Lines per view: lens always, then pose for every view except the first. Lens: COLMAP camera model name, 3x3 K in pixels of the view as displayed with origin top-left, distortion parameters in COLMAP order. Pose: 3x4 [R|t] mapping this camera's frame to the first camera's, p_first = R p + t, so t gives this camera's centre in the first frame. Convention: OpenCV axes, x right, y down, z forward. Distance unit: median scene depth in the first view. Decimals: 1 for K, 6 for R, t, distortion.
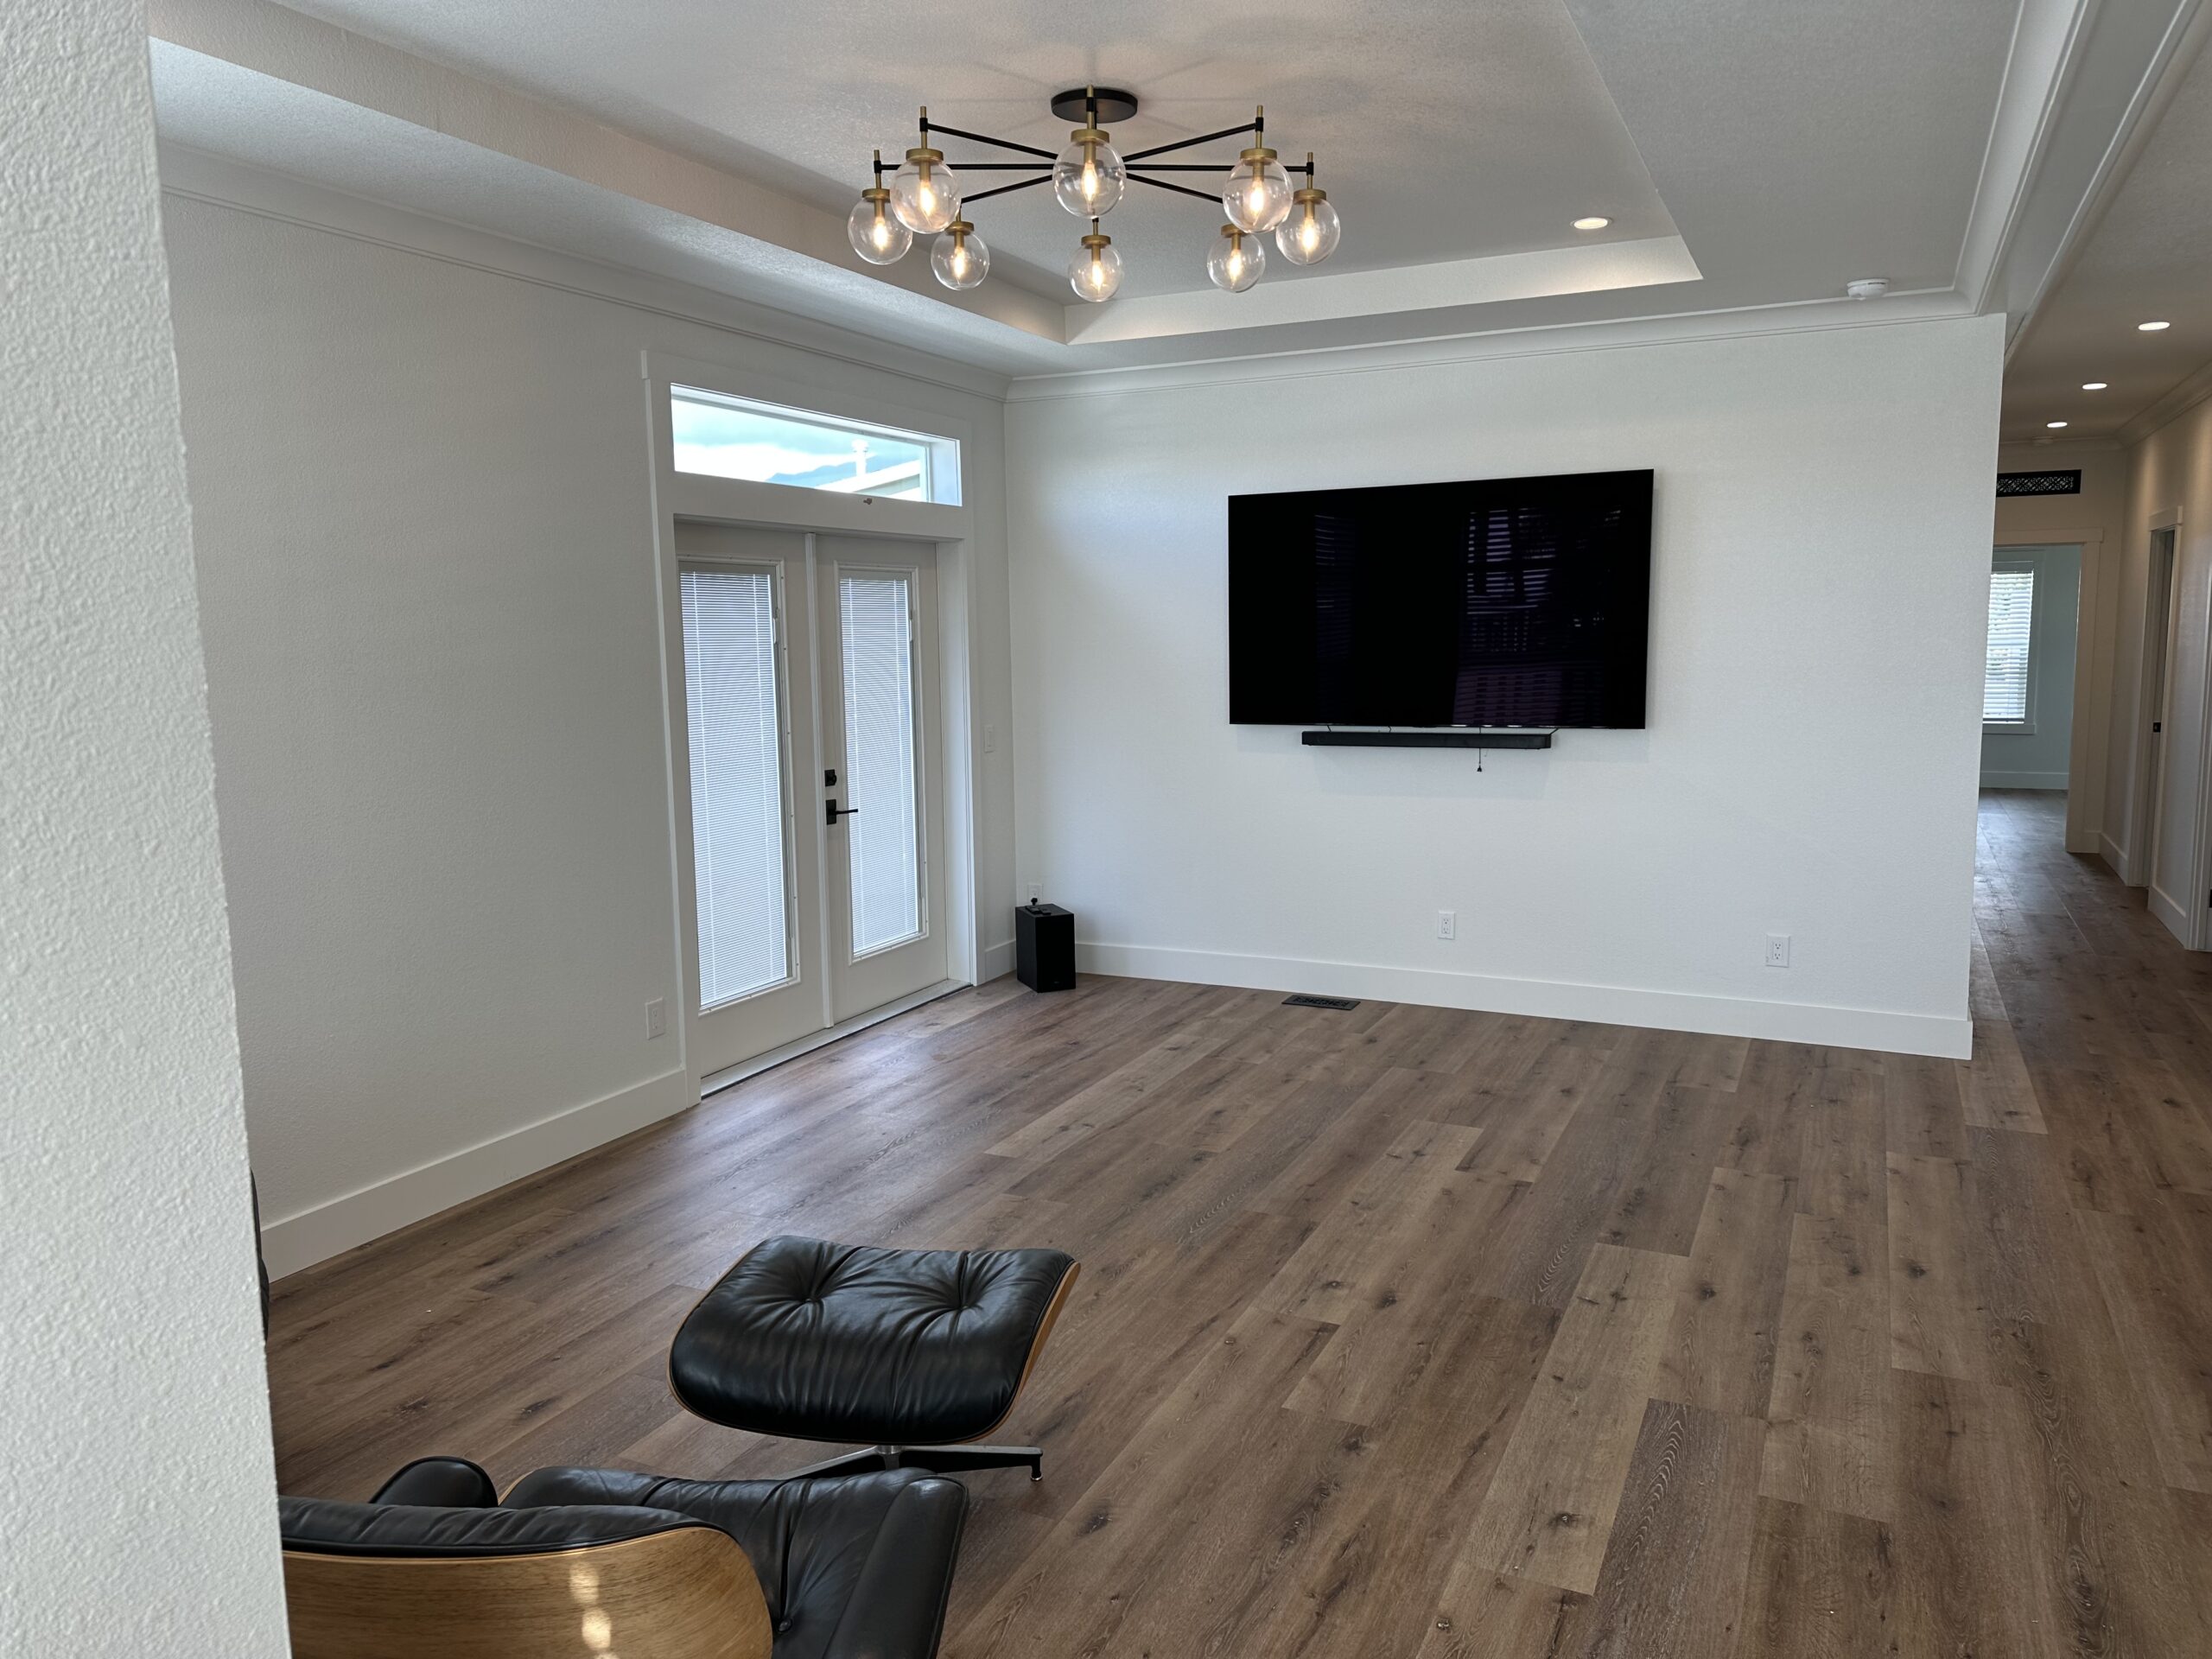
lens RADIAL K [[1546.6, 0, 1122.5], [0, 1546.6, 819.8], [0, 0, 1]] dist [0.038911, -0.036879]
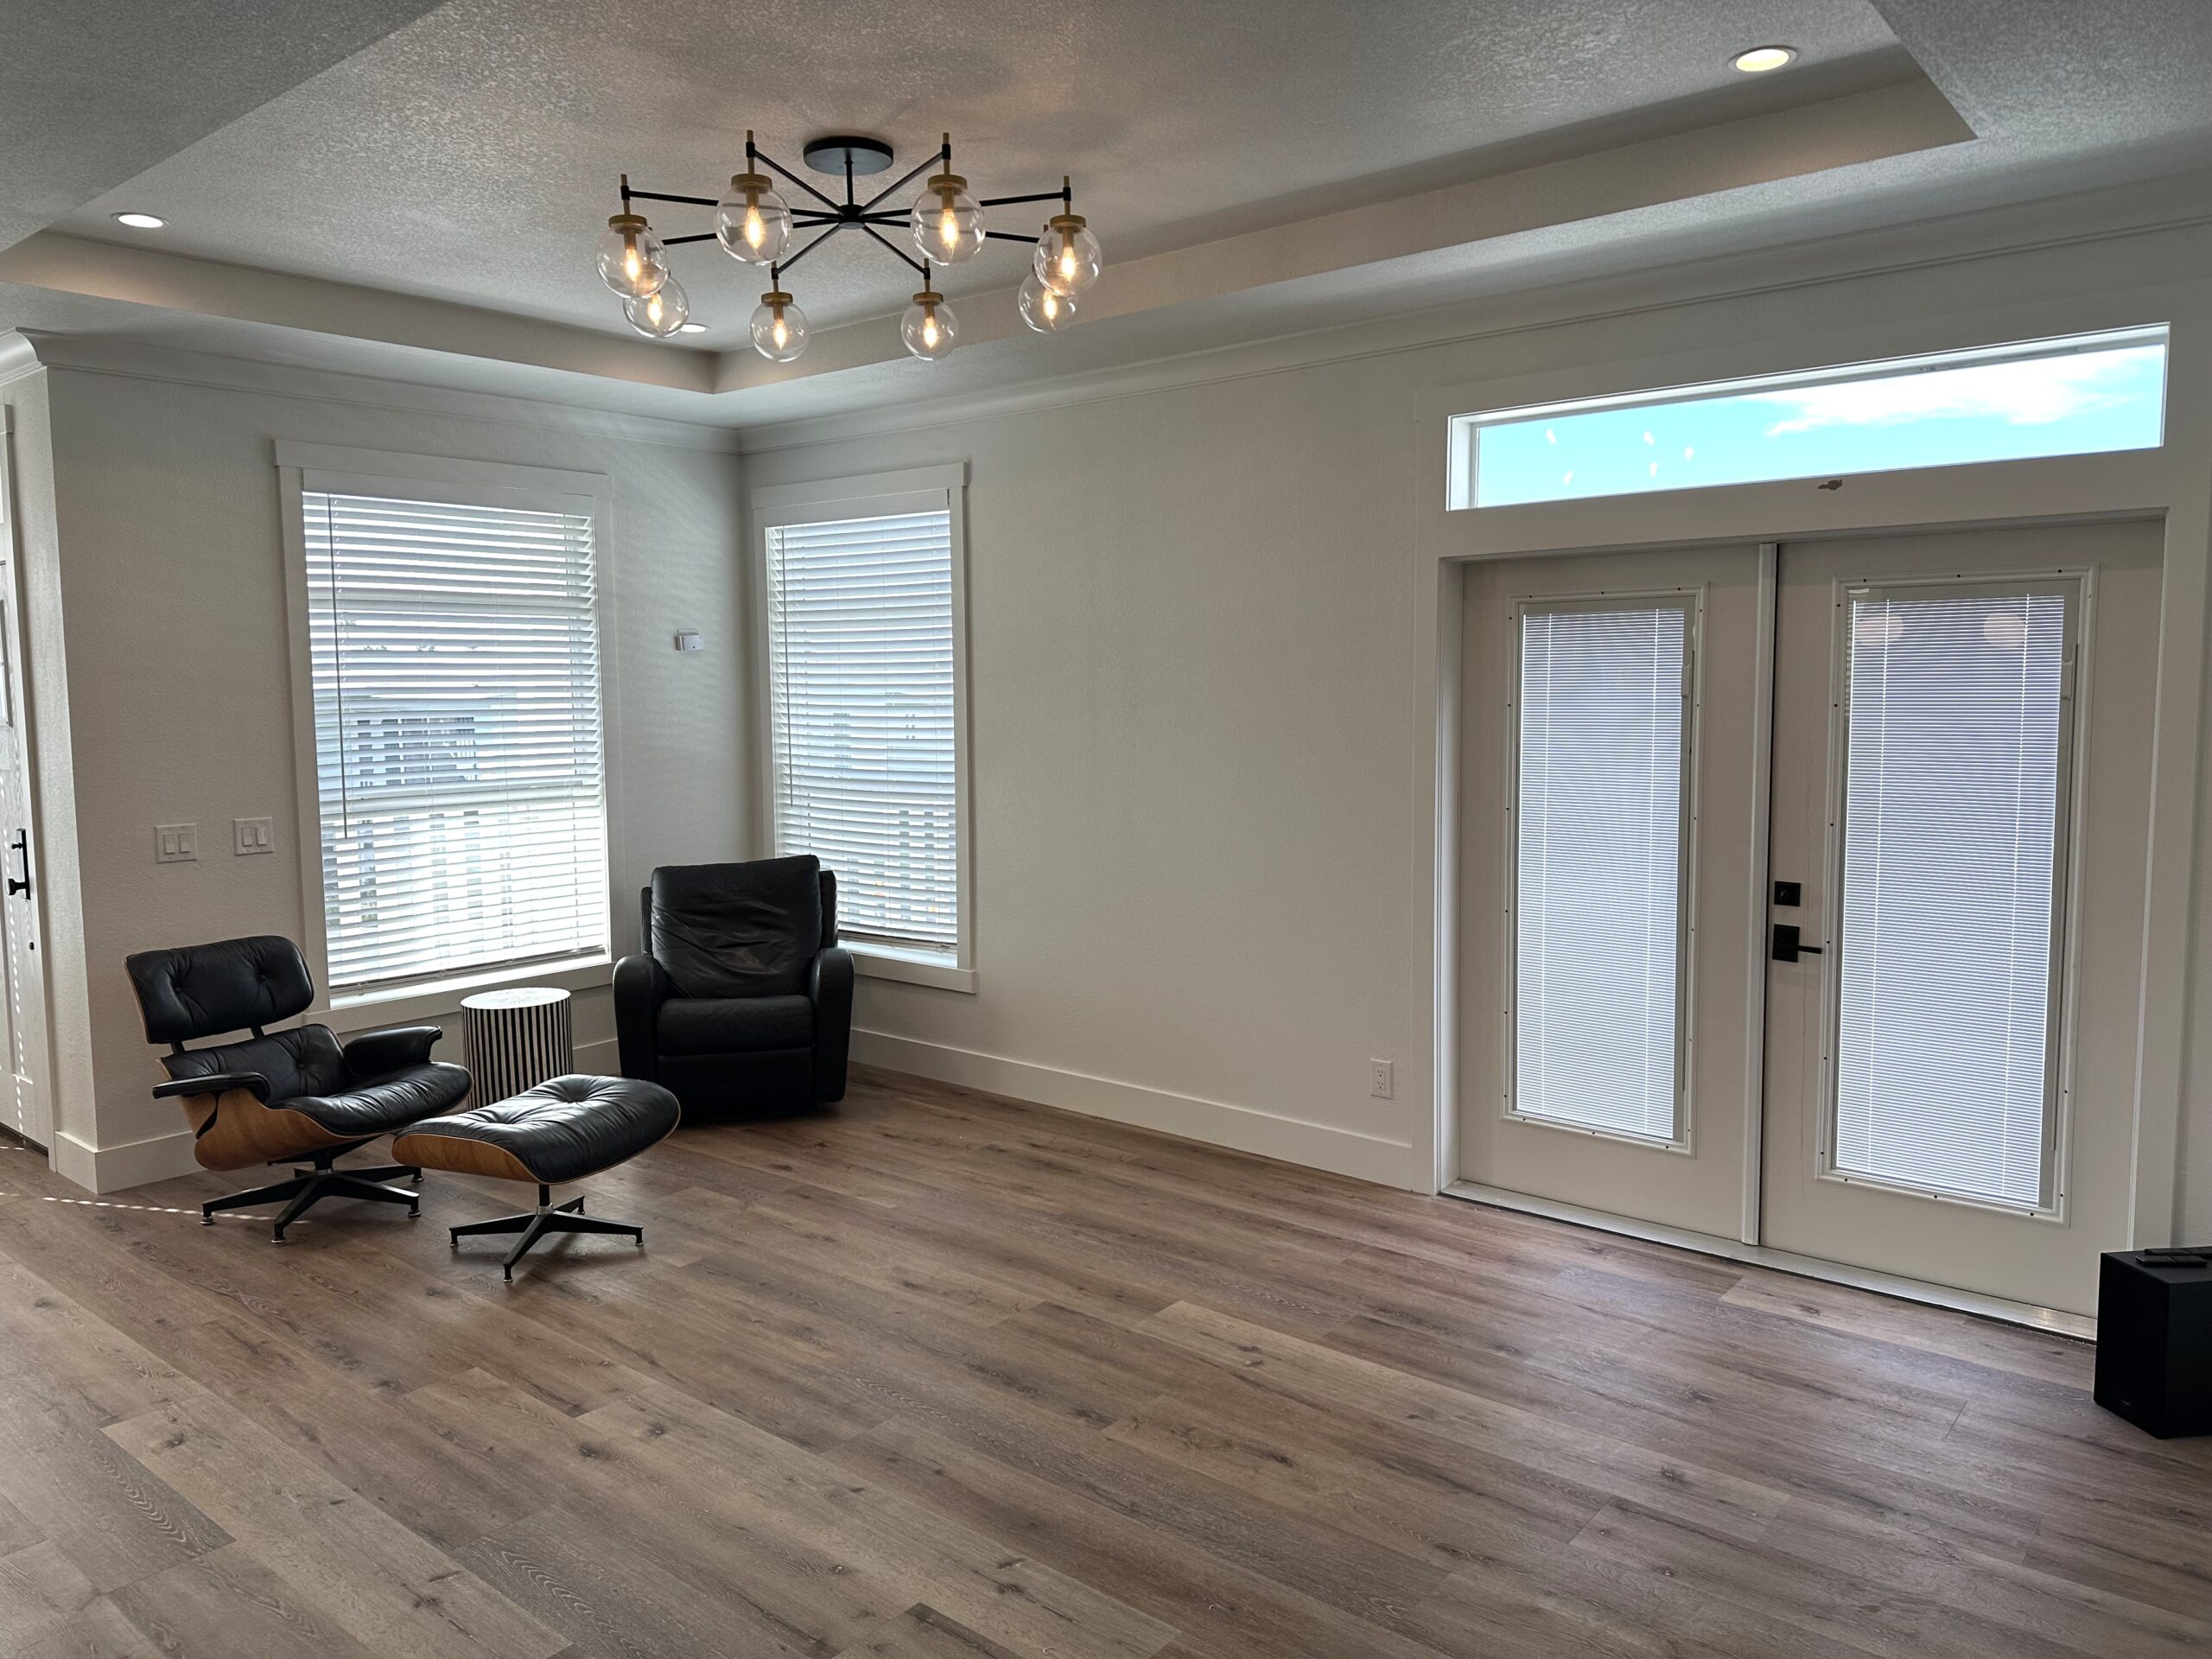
lens RADIAL K [[1556.3, 0, 1100.2], [0, 1556.3, 822.0], [0, 0, 1]] dist [0.033632, -0.034756]
pose [[-0.248762, 0.110245, -0.962270, 0.754511], [-0.110334, 0.983808, 0.141236, -0.168834], [0.962260, 0.141305, -0.232570, 1.175157]]
